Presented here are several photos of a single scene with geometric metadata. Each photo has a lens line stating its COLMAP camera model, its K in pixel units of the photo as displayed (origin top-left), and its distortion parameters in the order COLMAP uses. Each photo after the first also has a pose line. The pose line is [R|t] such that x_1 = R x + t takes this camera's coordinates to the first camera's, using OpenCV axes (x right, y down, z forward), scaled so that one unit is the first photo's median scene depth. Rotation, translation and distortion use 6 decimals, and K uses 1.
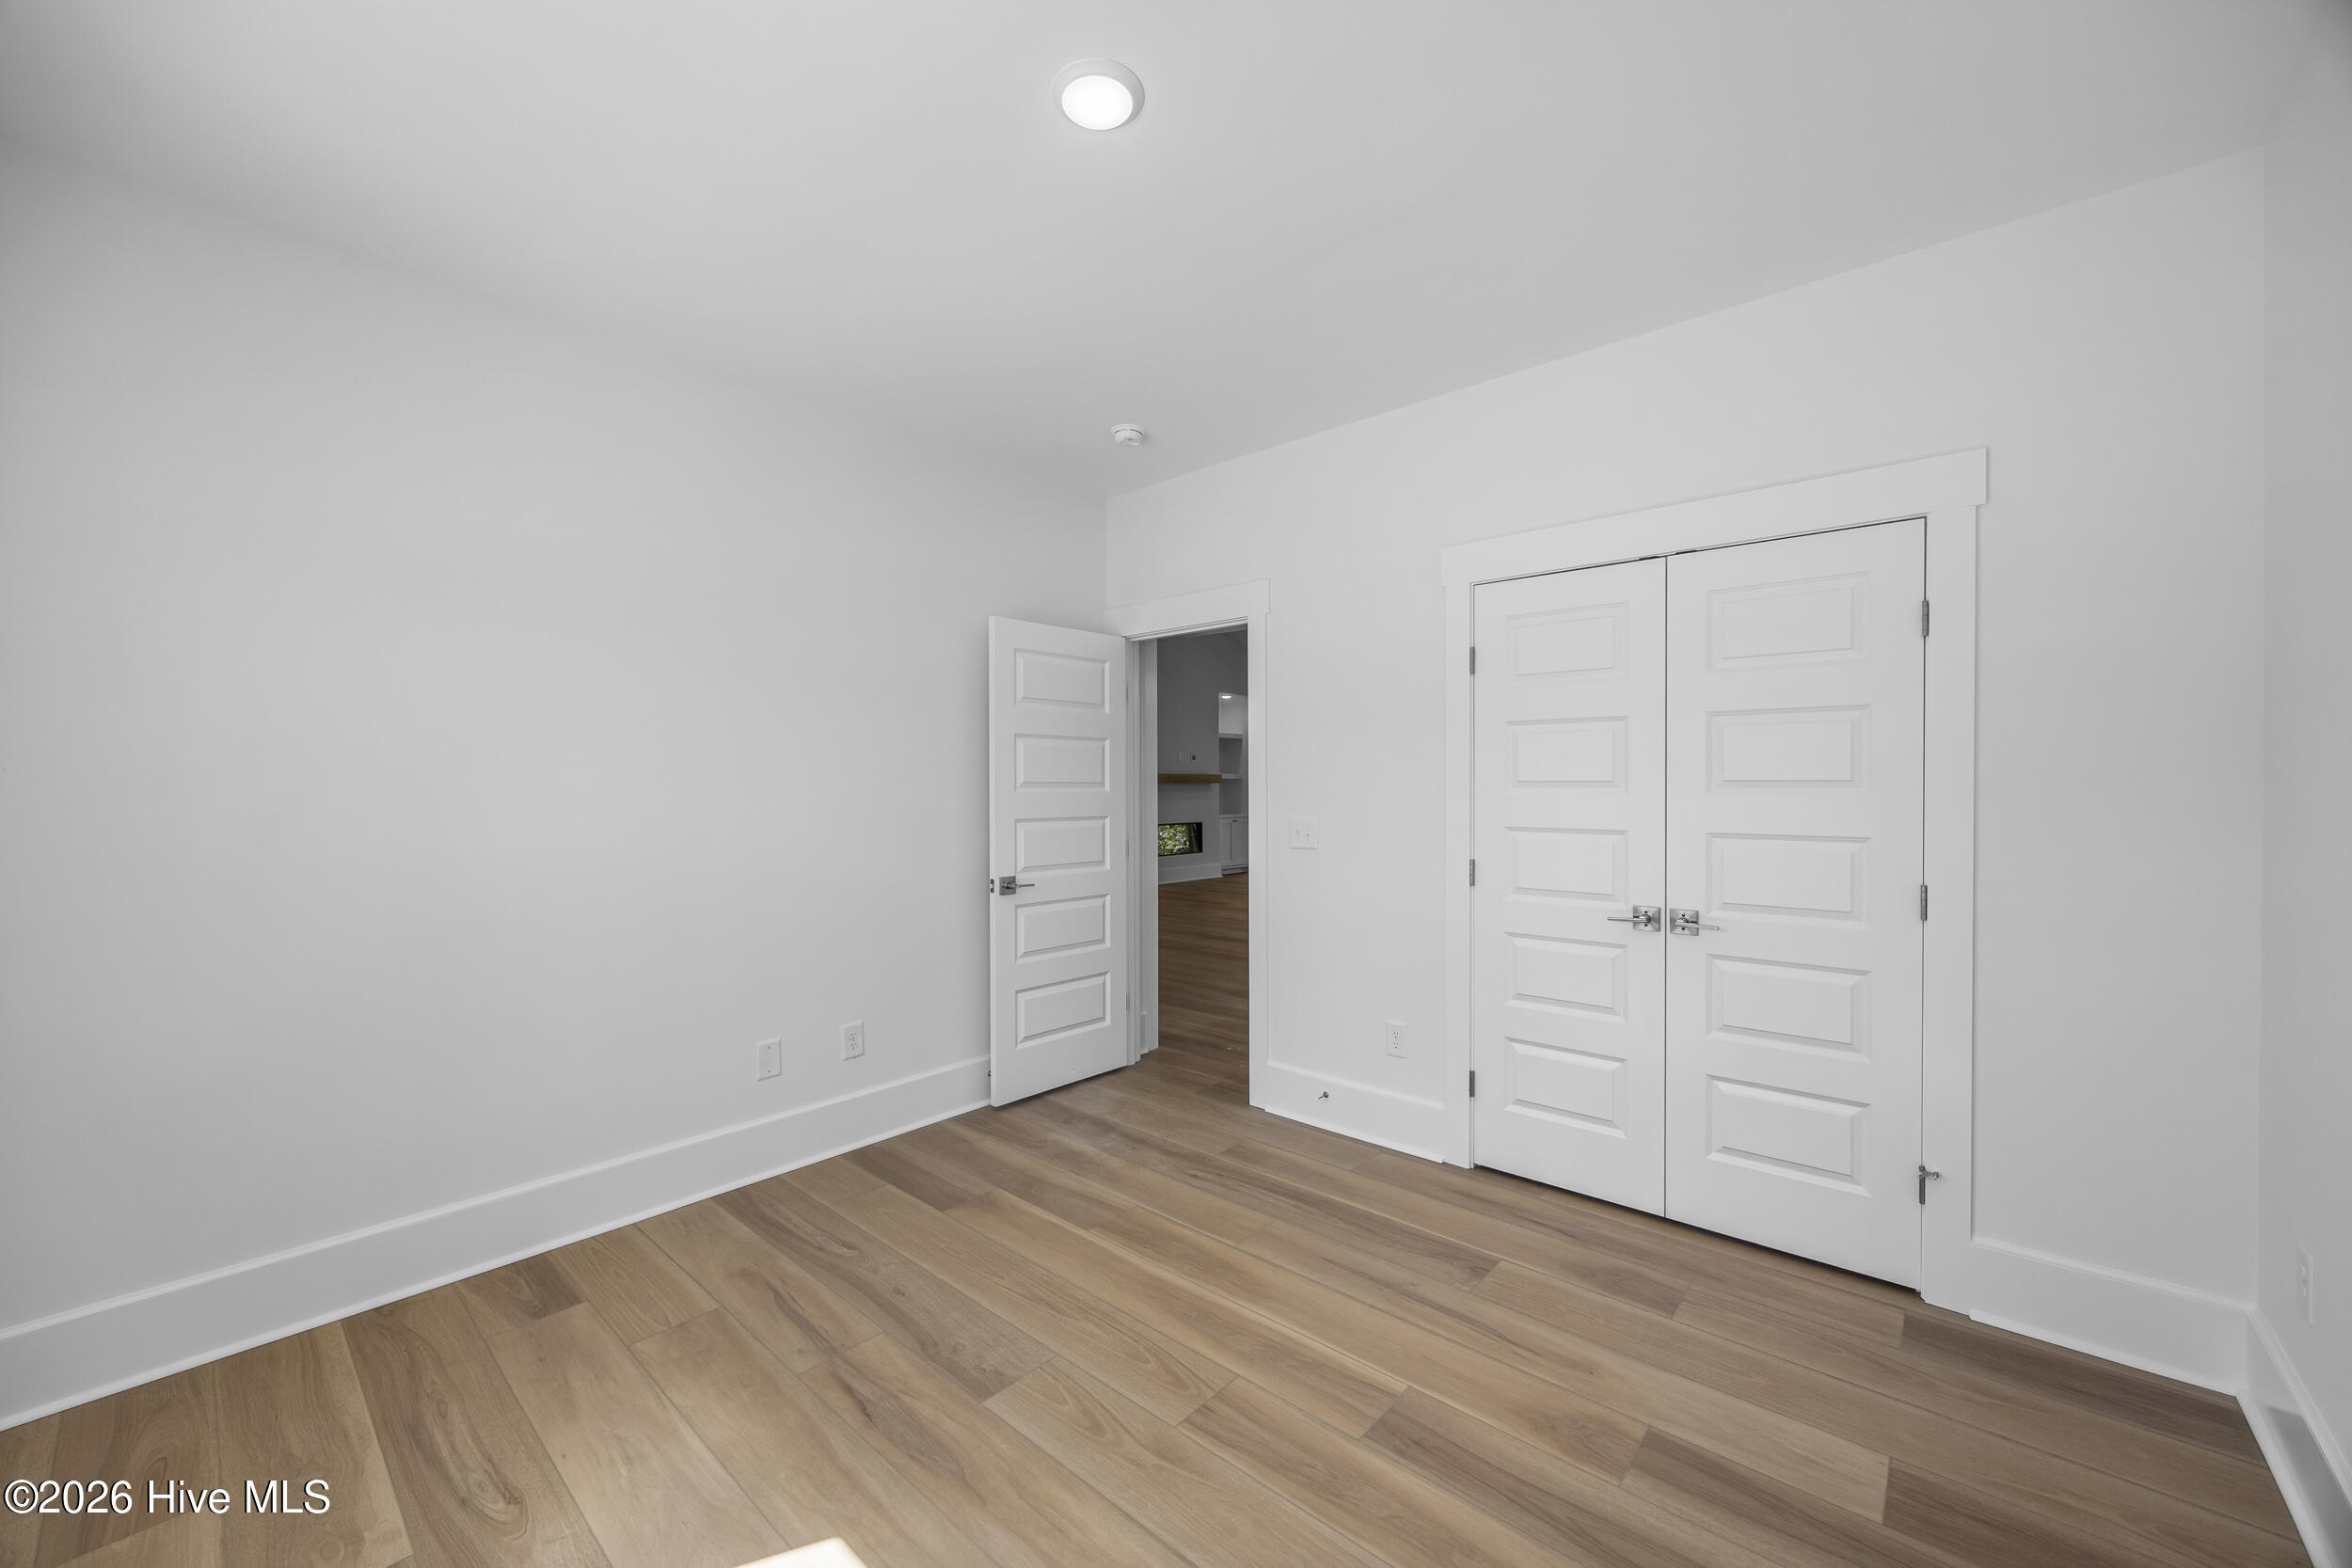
lens RADIAL K [[899.5, 0, 1176.0], [0, 899.5, 788.5], [0, 0, 1]] dist [-0.007468, 0.000682]
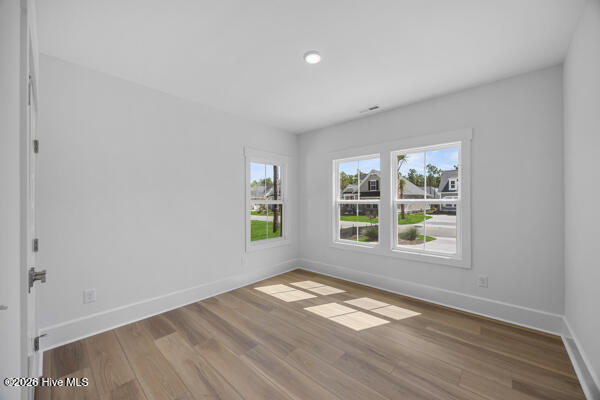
lens RADIAL K [[229.5, 0, 300.0], [0, 229.5, 200.6], [0, 0, 1]] dist [-0.007468, 0.000682]
pose [[-0.999932, 0.007519, 0.008865, -0.021252], [0.007530, 0.999971, 0.001190, -0.013832], [-0.008855, 0.001257, -0.999960, 2.007248]]
